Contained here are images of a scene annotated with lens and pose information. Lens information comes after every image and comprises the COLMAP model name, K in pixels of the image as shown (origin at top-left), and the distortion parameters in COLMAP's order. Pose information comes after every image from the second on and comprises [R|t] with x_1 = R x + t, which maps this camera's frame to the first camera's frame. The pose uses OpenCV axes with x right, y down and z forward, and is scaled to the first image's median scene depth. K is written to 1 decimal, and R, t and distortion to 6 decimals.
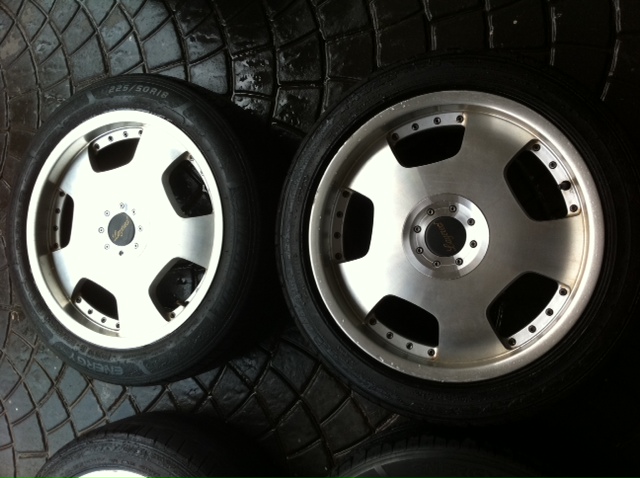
lens RADIAL K [[533.9, 0, 320.0], [0, 533.9, 239.0], [0, 0, 1]] dist [0.001059, -0.115882]
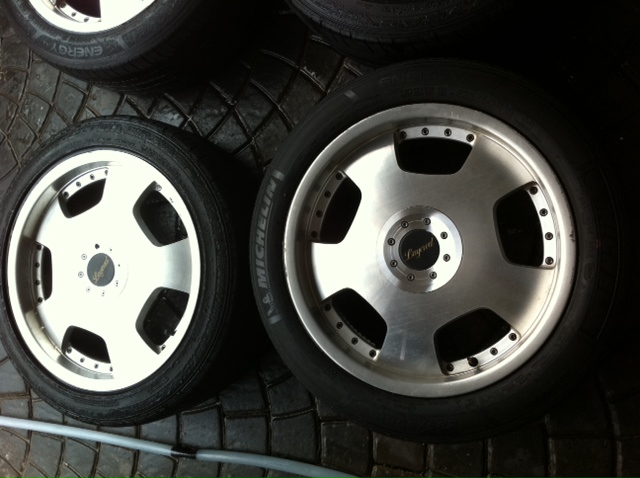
lens RADIAL K [[536.2, 0, 320.0], [0, 536.2, 239.0], [0, 0, 1]] dist [0.004955, -0.103144]
pose [[0.999901, 0.013409, 0.004188, 0.046590], [-0.013527, 0.999471, 0.029574, 0.556538], [-0.003790, -0.029628, 0.999554, -0.034940]]
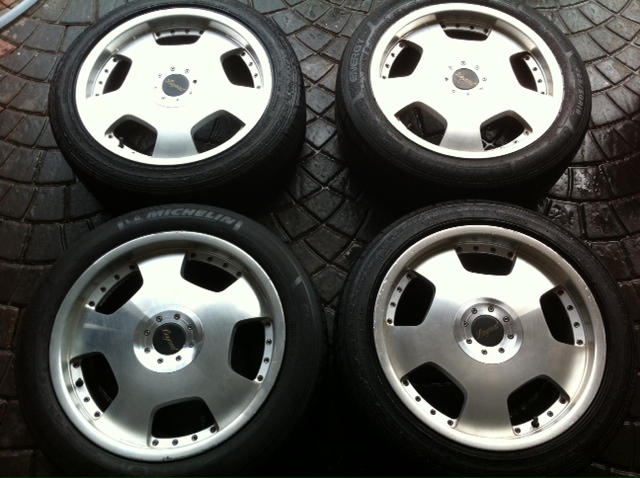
lens RADIAL K [[515.3, 0, 320.0], [0, 515.3, 239.0], [0, 0, 1]] dist [0.010209, -0.084515]
pose [[0.005453, 0.998775, -0.049183, 0.060038], [-0.999380, 0.007154, 0.034464, 0.278976], [0.034774, 0.048964, 0.998195, -0.199262]]
